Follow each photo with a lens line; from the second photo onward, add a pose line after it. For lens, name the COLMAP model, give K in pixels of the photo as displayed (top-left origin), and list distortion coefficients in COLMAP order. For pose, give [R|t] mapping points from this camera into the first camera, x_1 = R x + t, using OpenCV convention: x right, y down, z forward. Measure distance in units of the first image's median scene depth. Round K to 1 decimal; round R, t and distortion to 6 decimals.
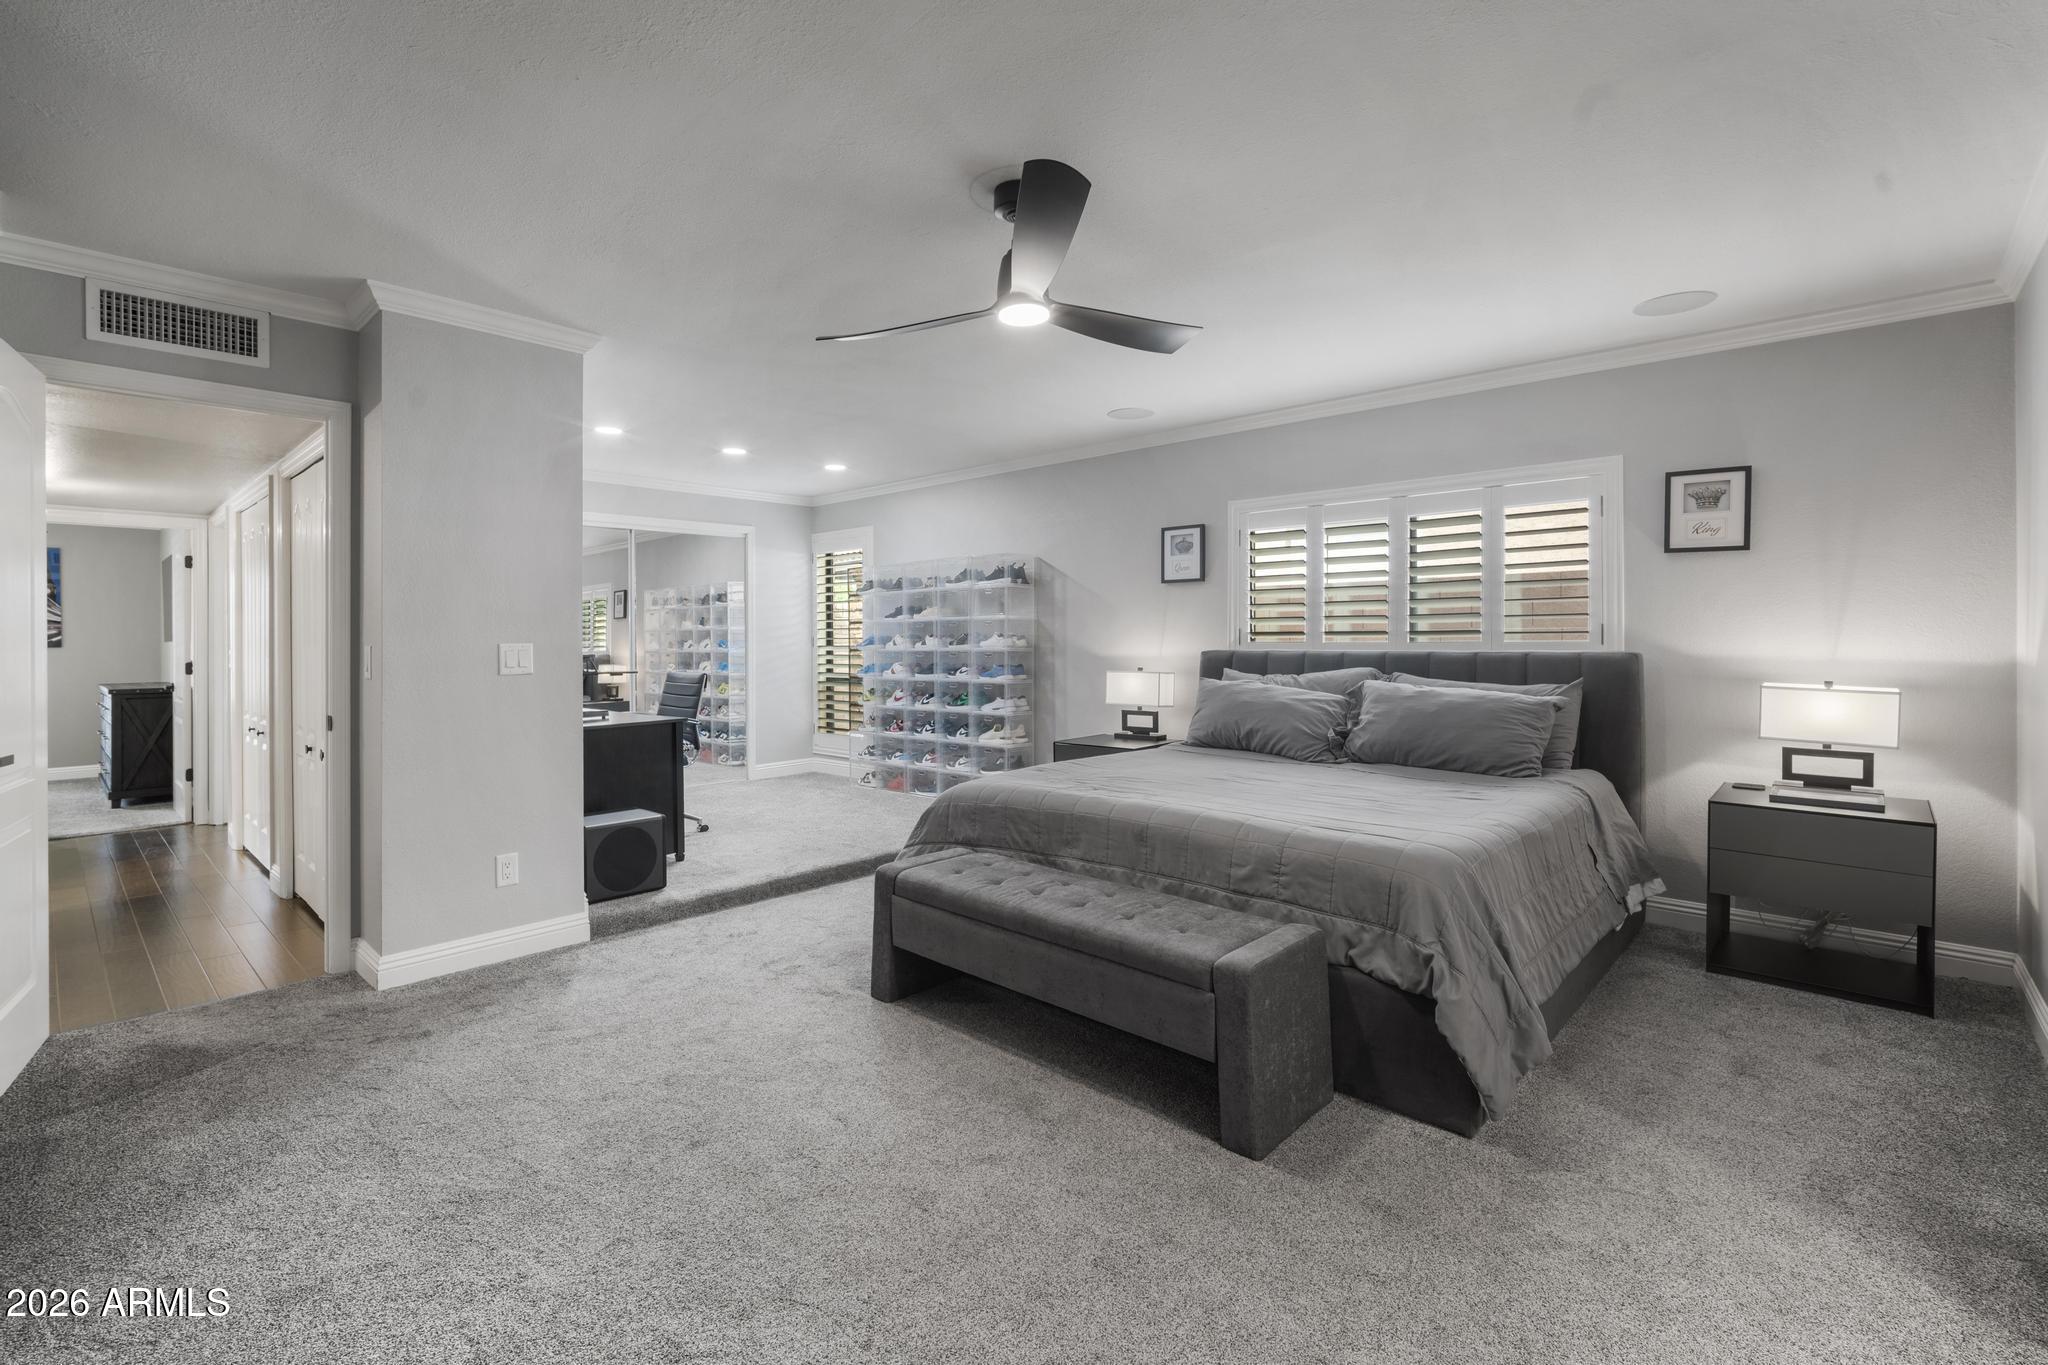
lens RADIAL K [[911.1, 0, 1018.9], [0, 911.1, 640.0], [0, 0, 1]] dist [-0.015926, 0.005310]
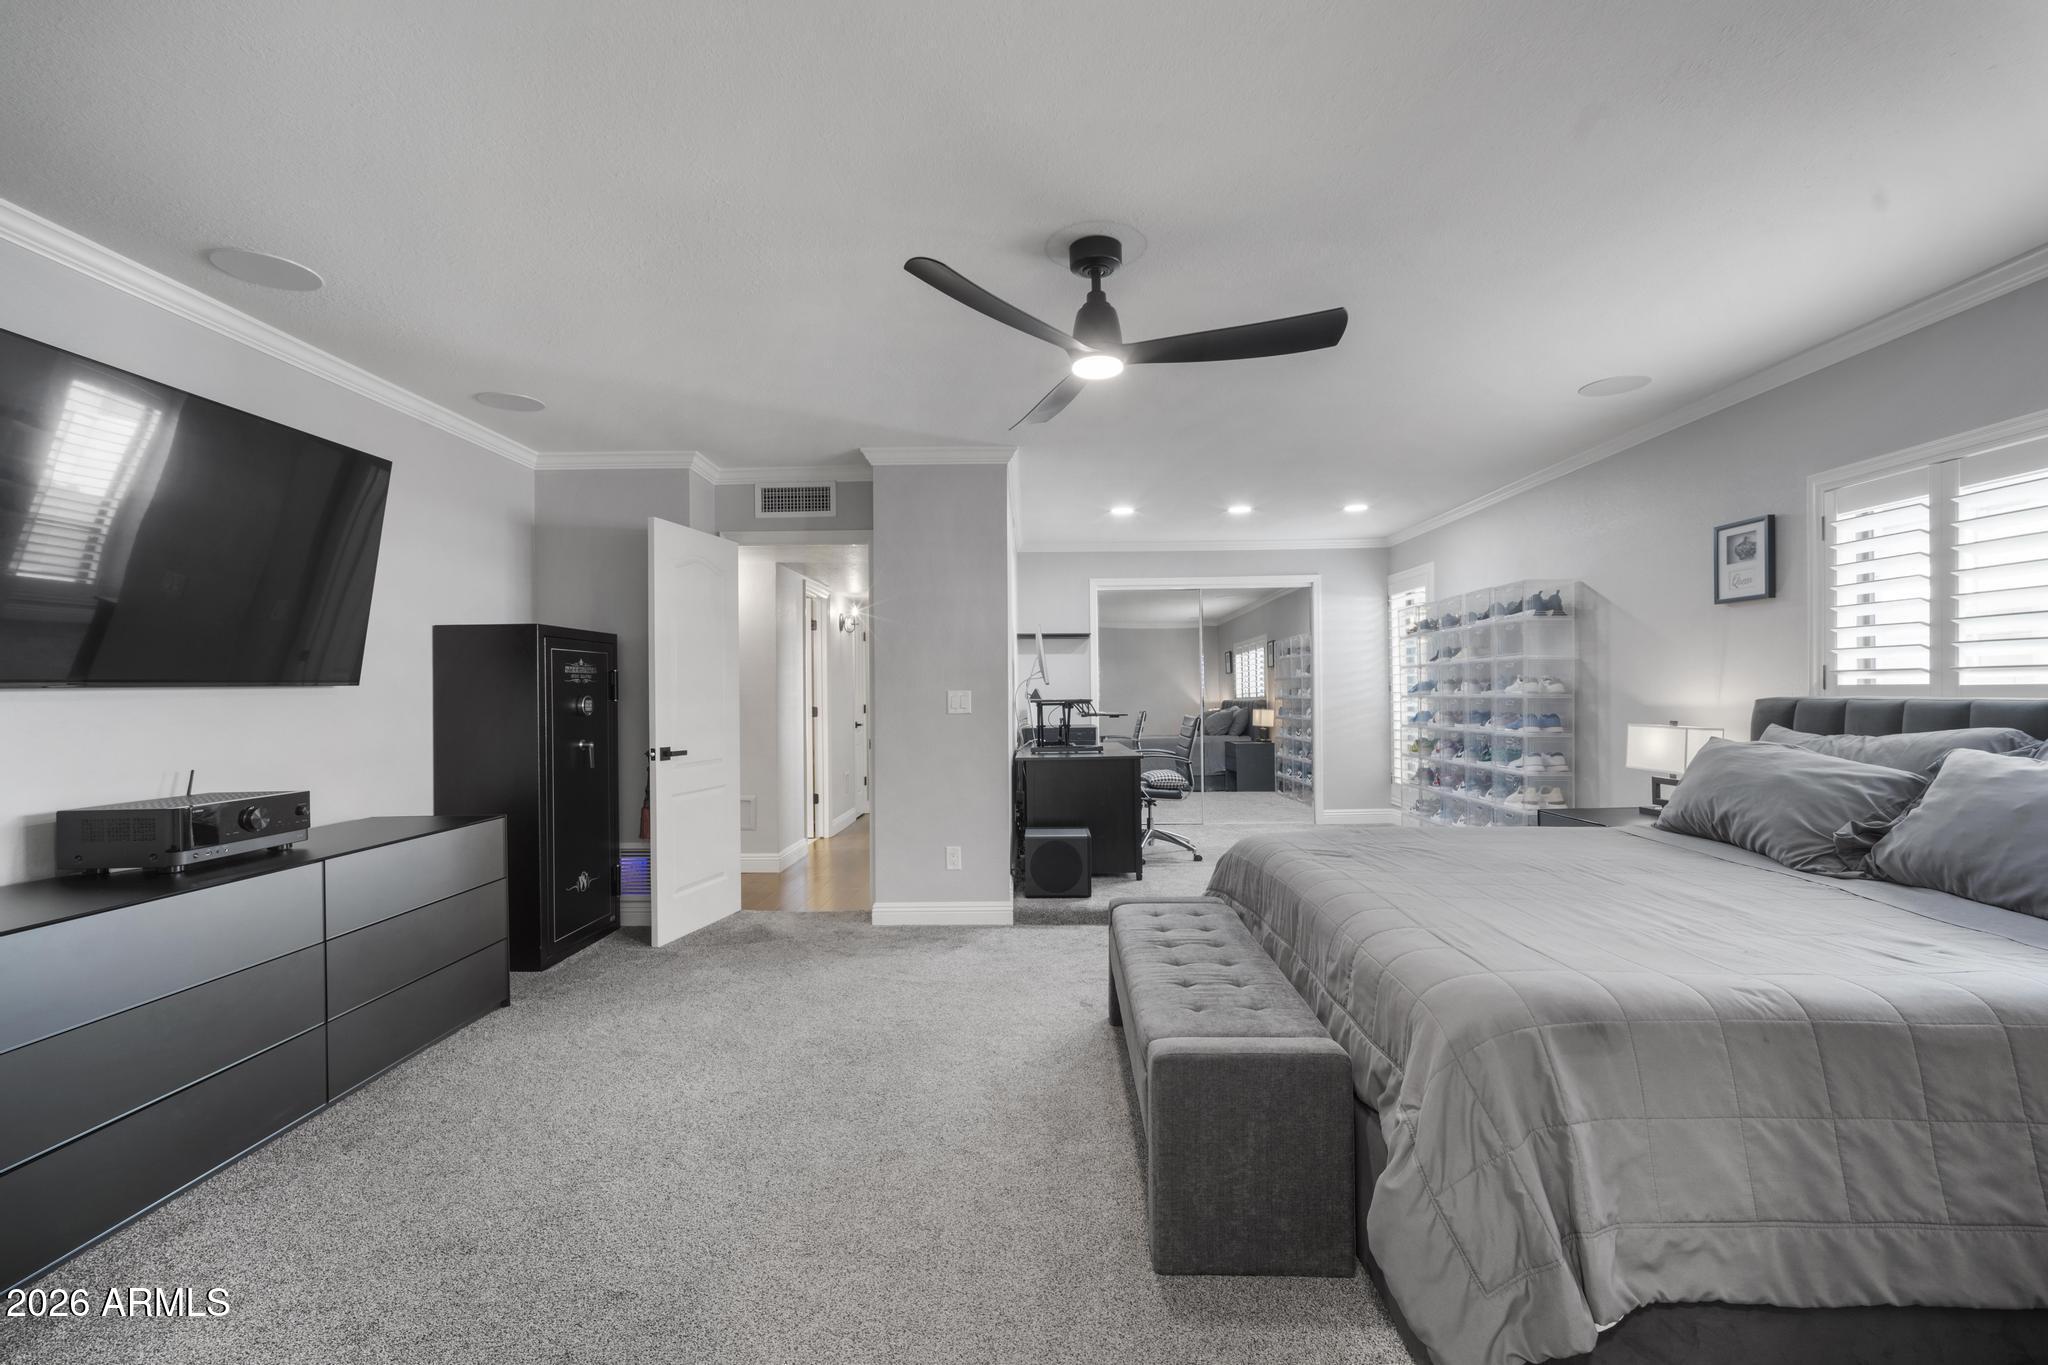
lens RADIAL K [[890.7, 0, 1020.1], [0, 890.7, 686.2], [0, 0, 1]] dist [-0.017889, 0.005881]
pose [[0.659145, -0.006985, -0.751983, 0.361363], [0.005749, 0.999974, -0.004249, 0.002591], [0.751994, -0.001522, 0.659168, 0.145642]]
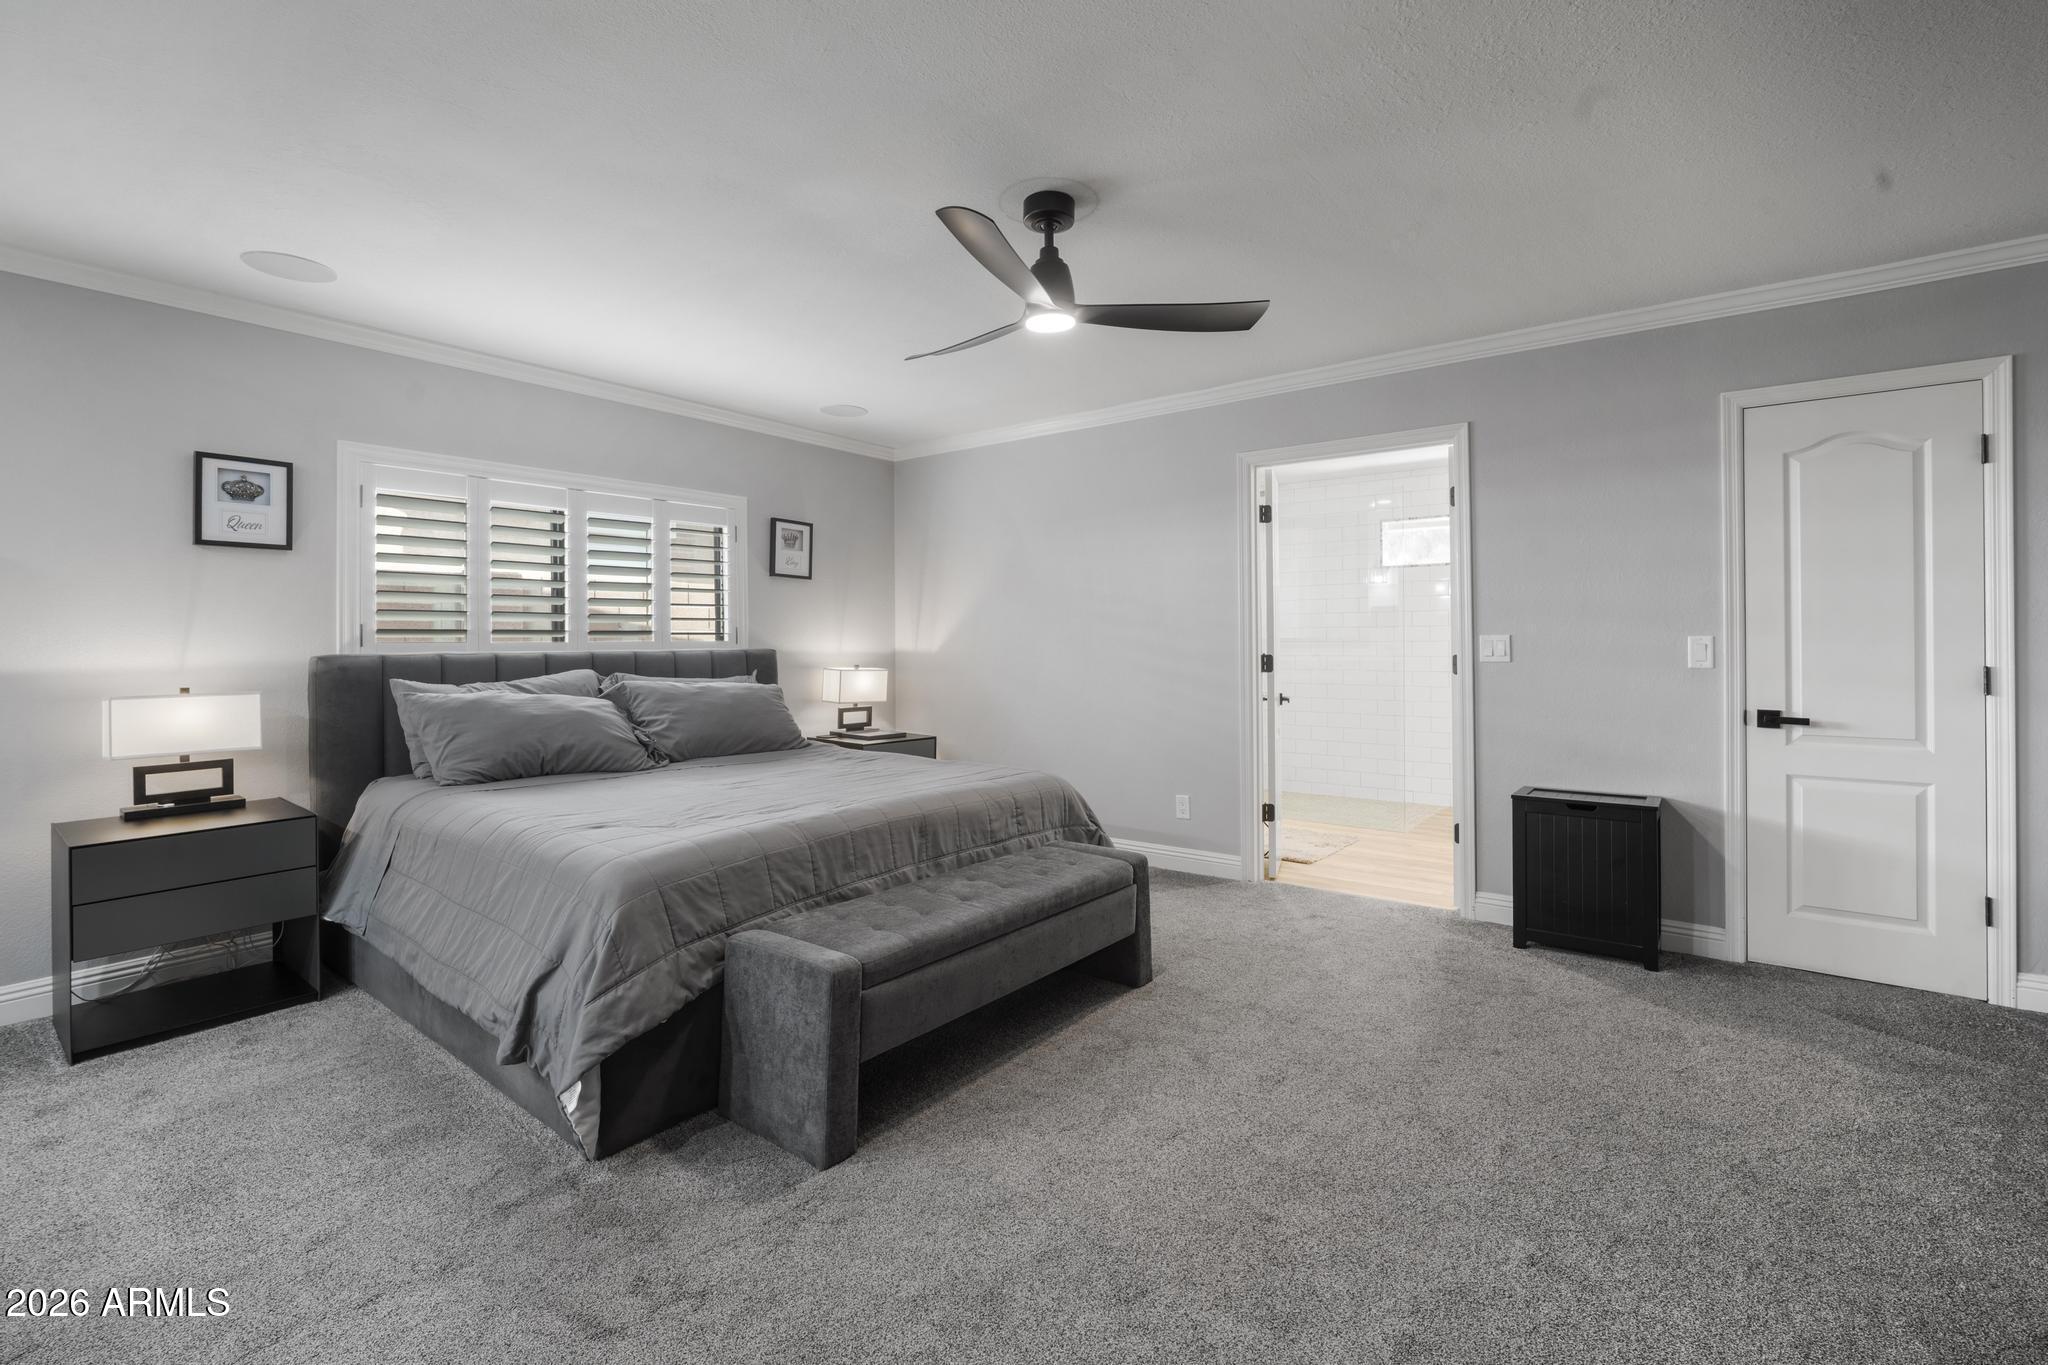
lens RADIAL K [[911.1, 0, 1018.9], [0, 911.1, 640.0], [0, 0, 1]] dist [-0.015926, 0.005310]
pose [[-0.080001, 0.007235, 0.996769, -0.533216], [0.008102, 0.999945, -0.006608, 0.009255], [-0.996762, 0.007547, -0.080055, 0.583458]]
